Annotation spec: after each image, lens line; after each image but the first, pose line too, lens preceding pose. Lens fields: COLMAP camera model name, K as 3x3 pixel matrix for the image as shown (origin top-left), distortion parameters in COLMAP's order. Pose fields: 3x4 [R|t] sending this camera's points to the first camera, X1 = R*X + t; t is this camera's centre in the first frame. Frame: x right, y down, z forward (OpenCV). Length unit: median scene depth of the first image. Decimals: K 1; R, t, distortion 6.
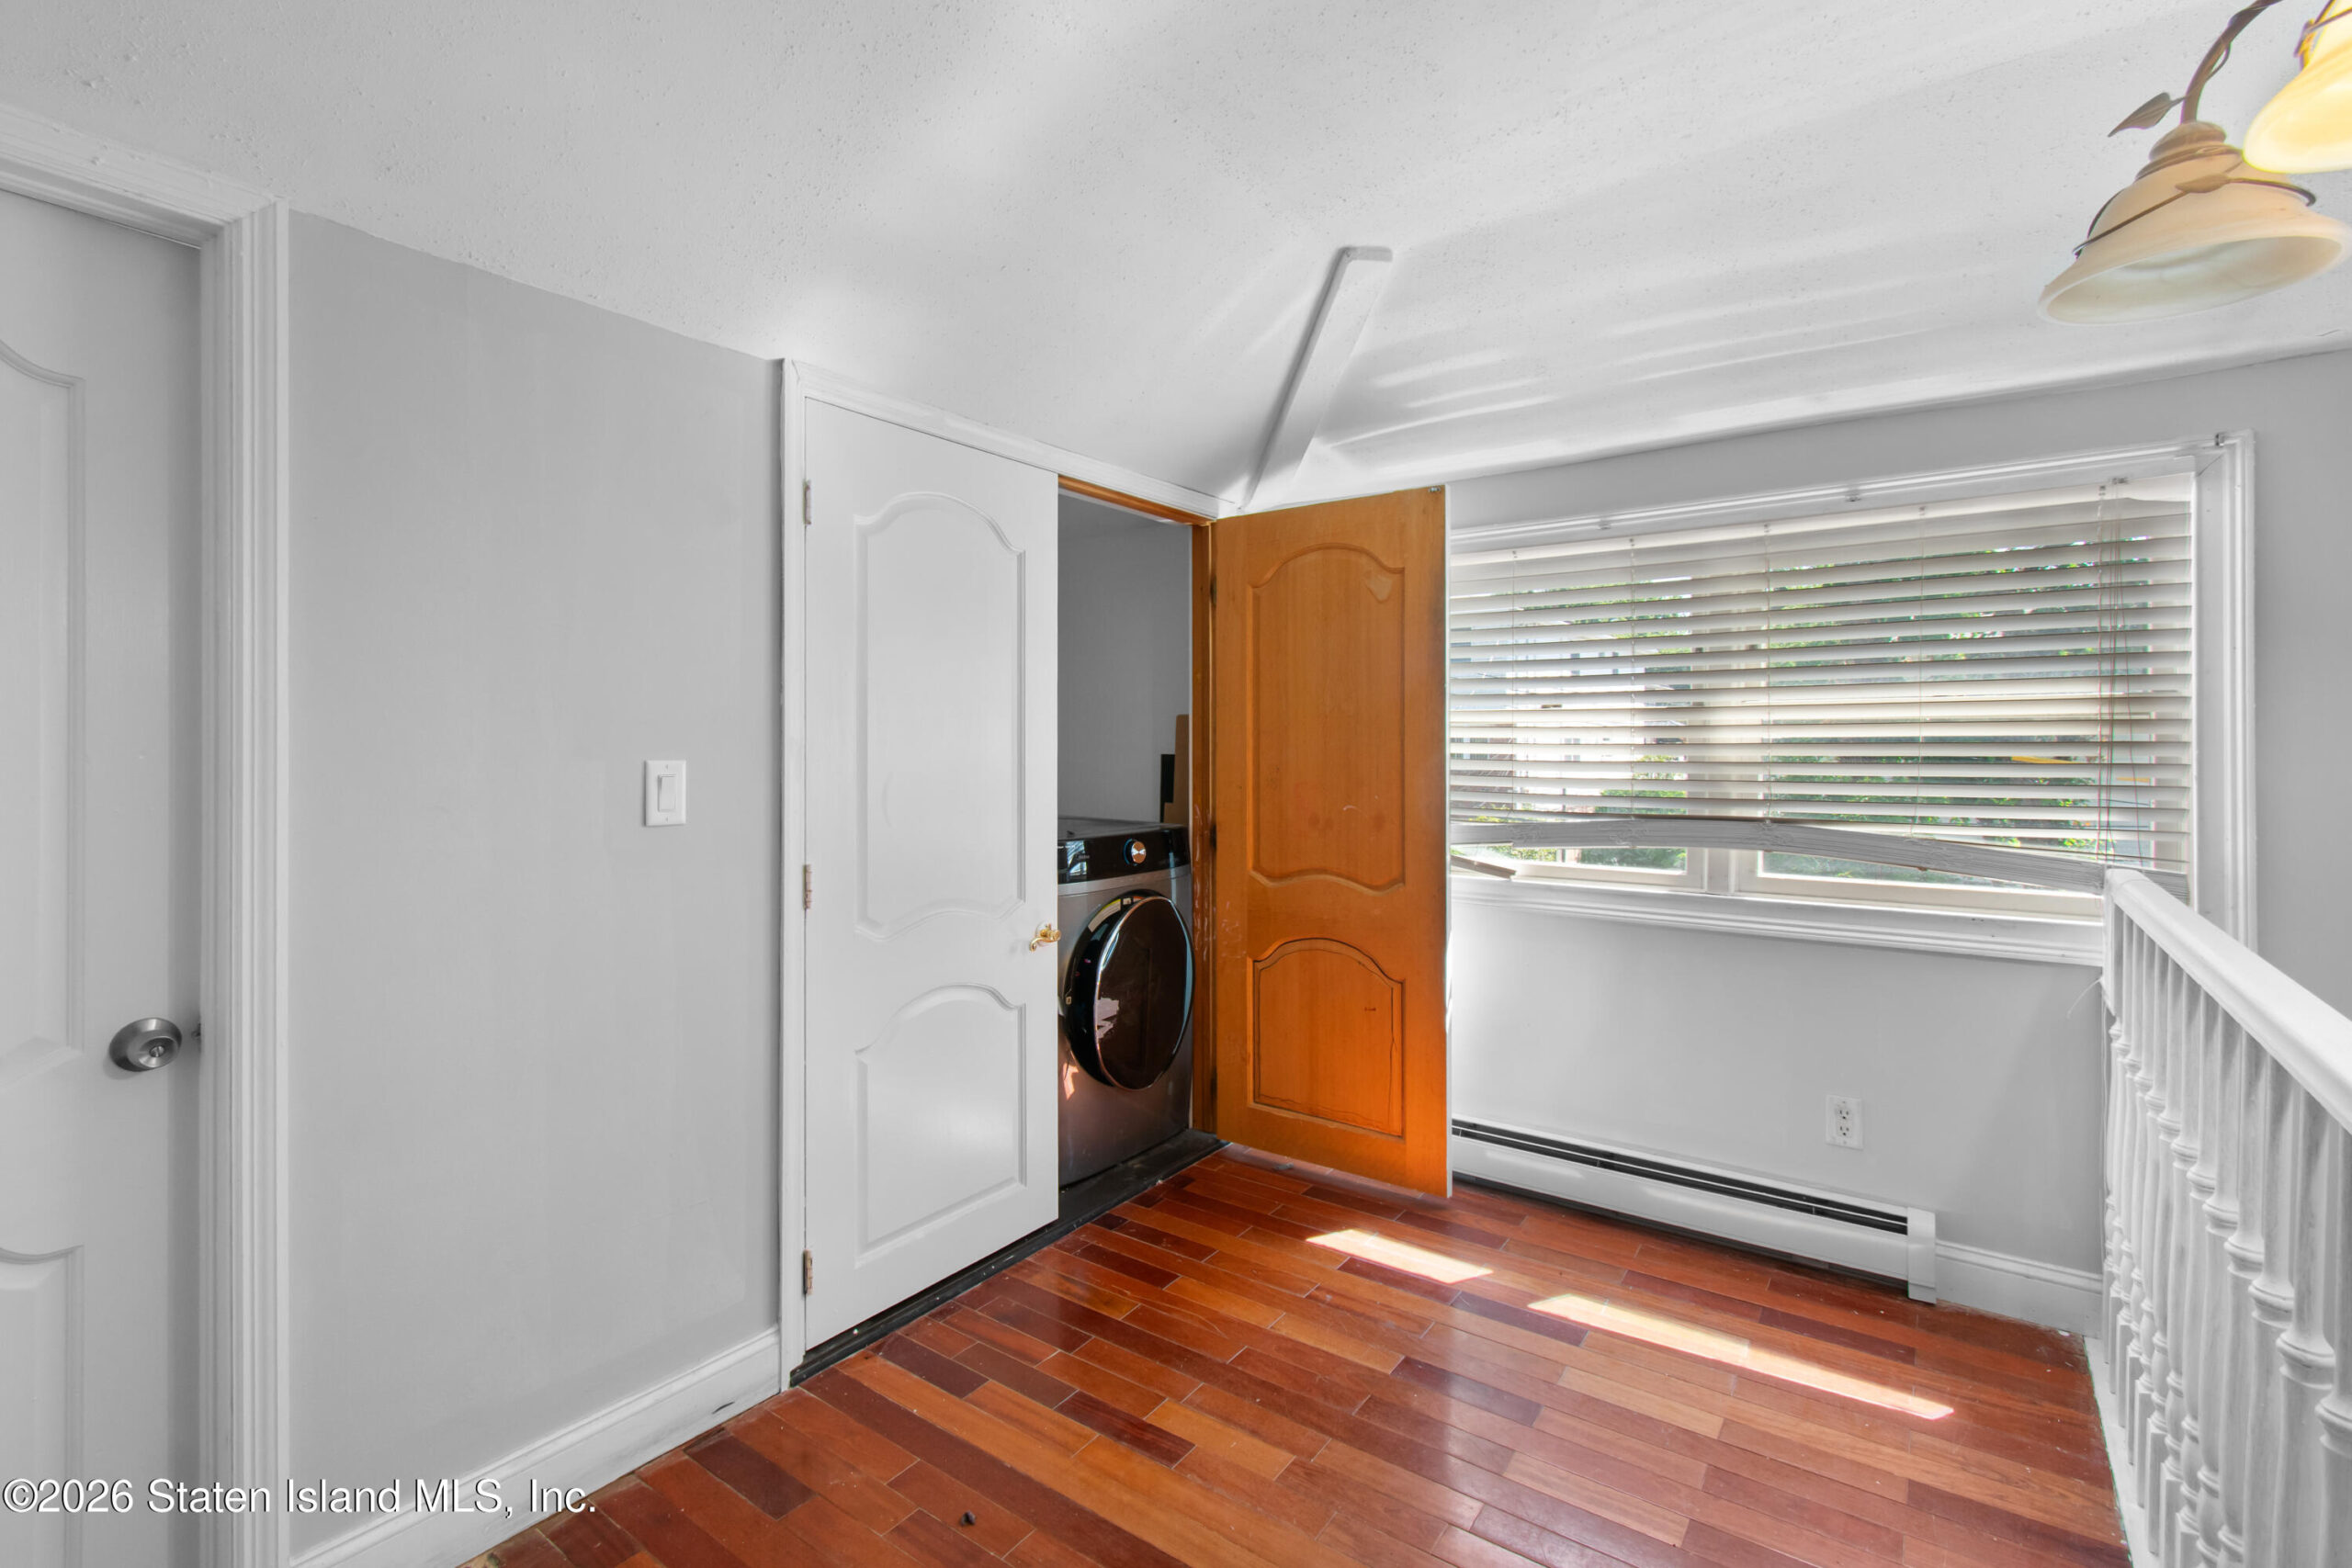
lens RADIAL K [[1050.7, 0, 1172.1], [0, 1050.7, 765.2], [0, 0, 1]] dist [0.007376, -0.003183]
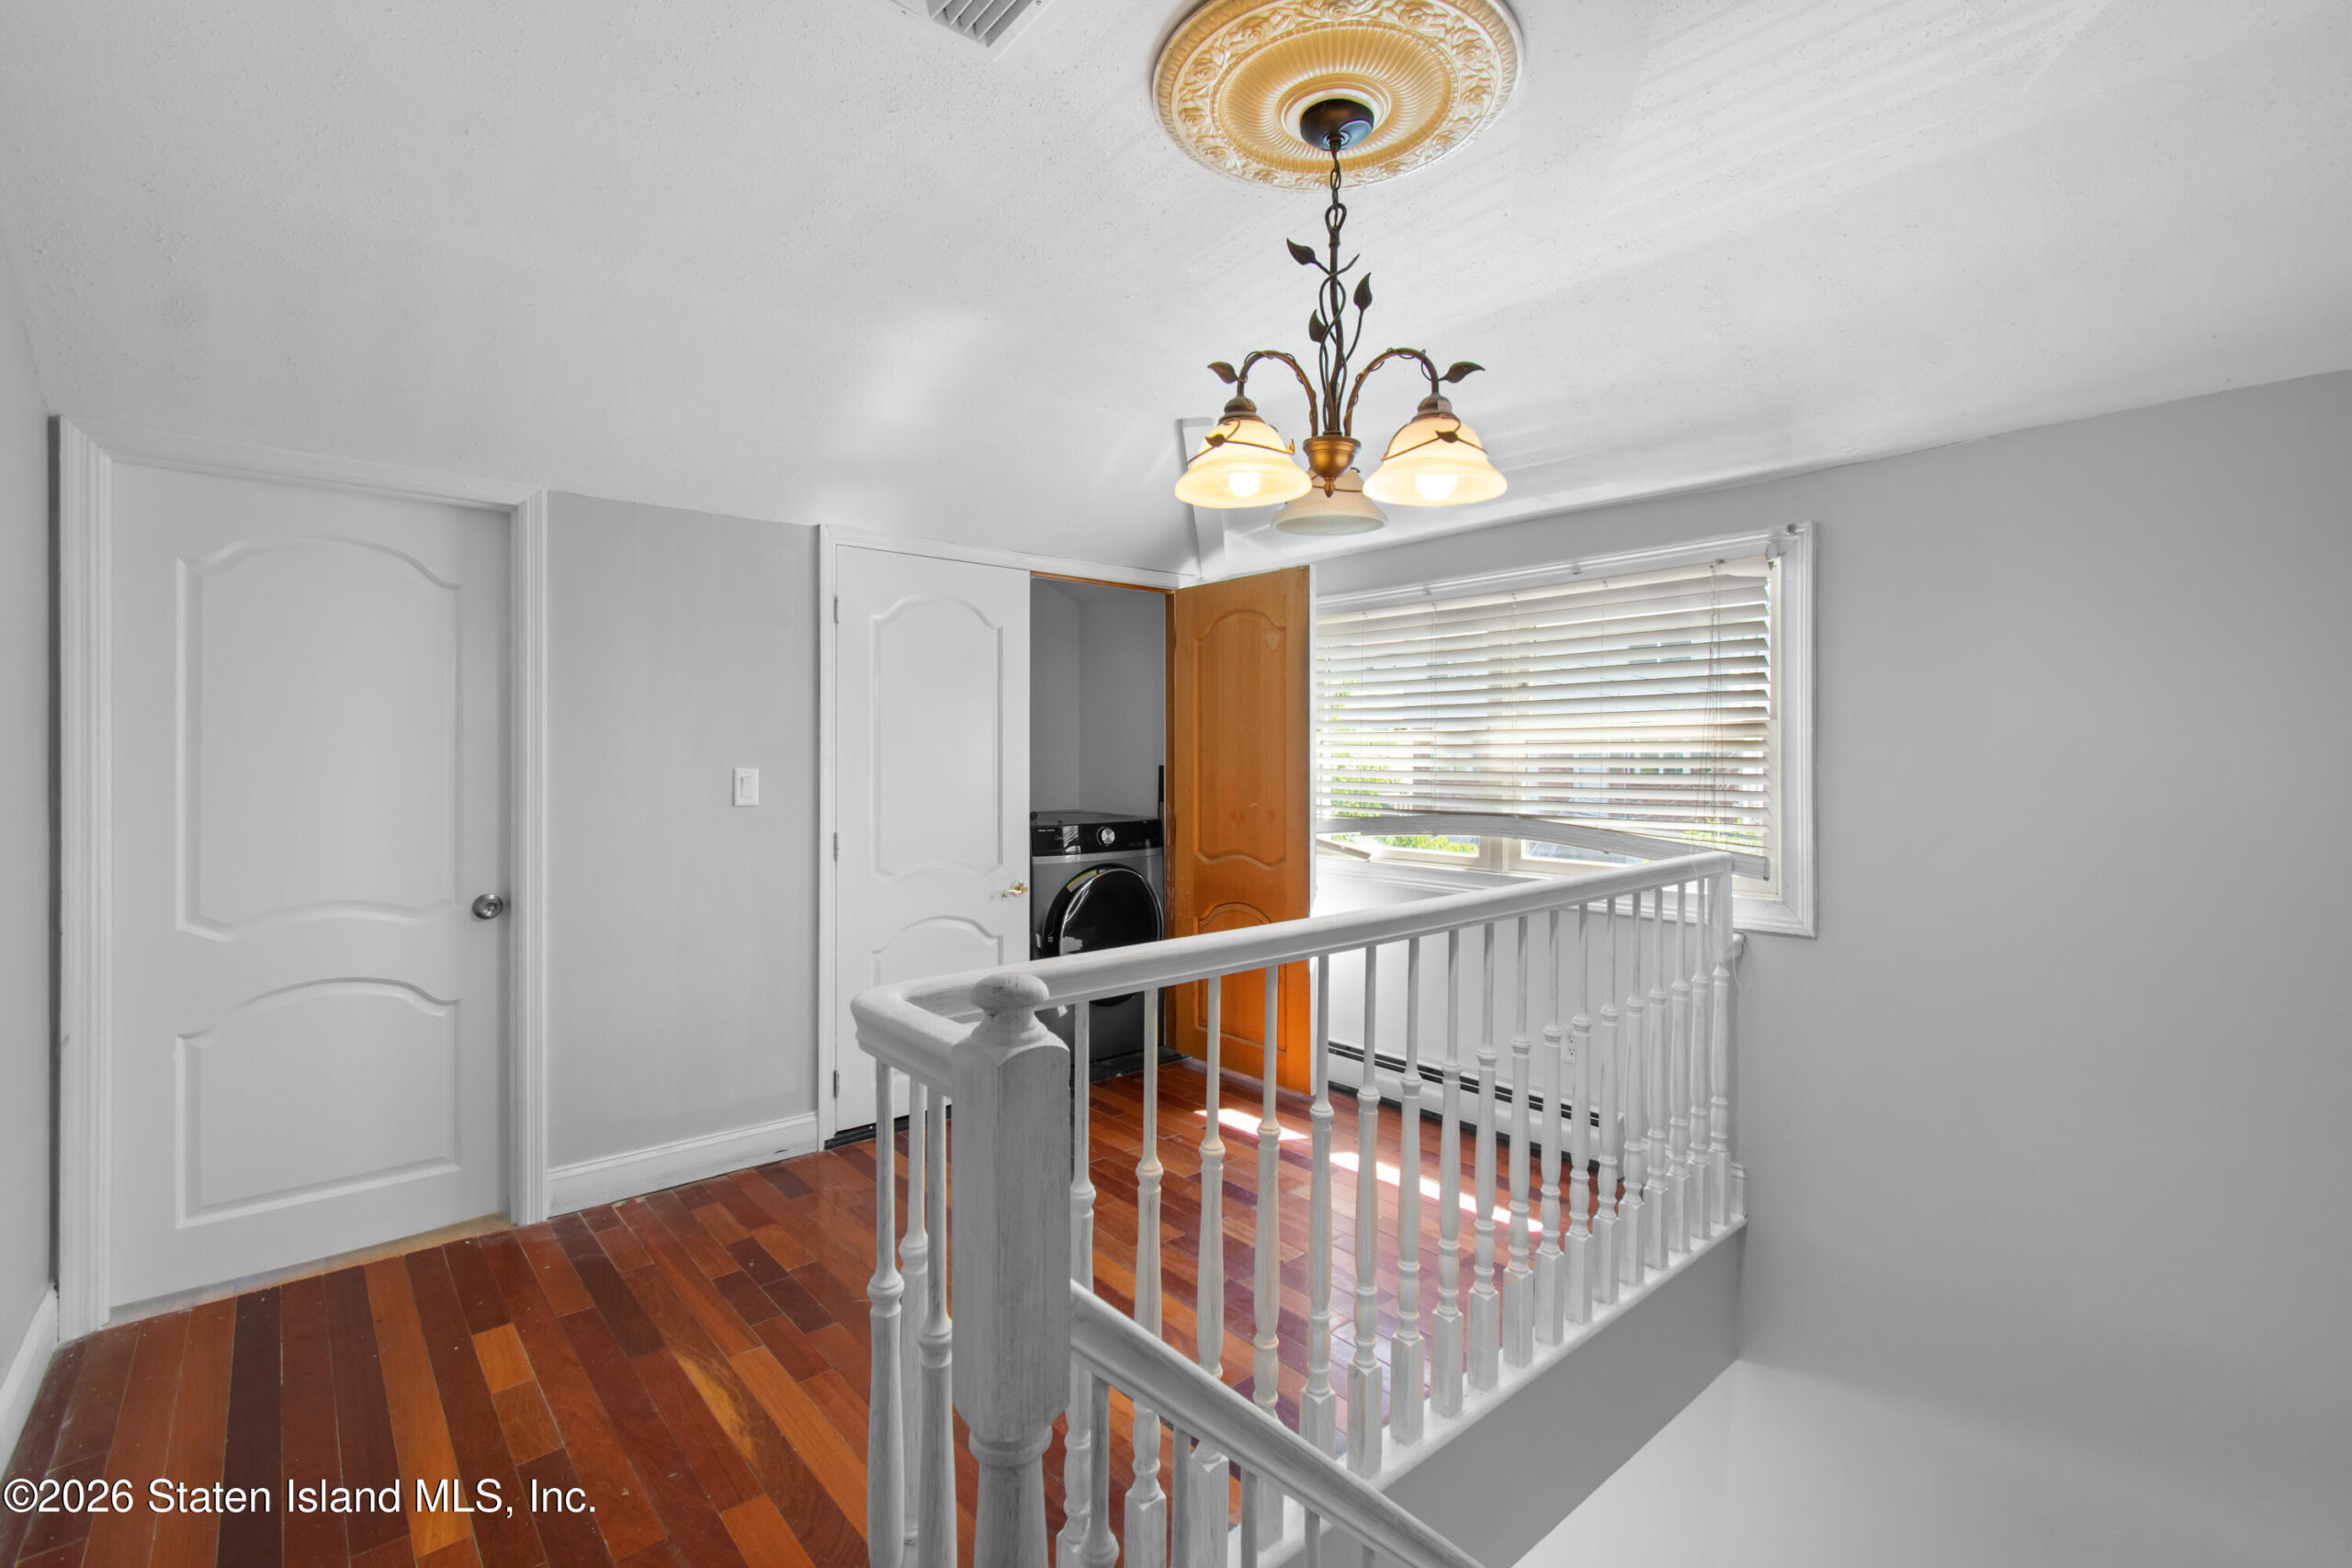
lens RADIAL K [[1050.7, 0, 1182.8], [0, 1050.7, 780.7], [0, 0, 1]] dist [0.007376, -0.003183]
pose [[0.972947, 0.005627, -0.230962, 0.447204], [-0.004369, 0.999973, 0.005958, 0.001988], [0.230989, -0.004788, 0.972945, -0.373146]]
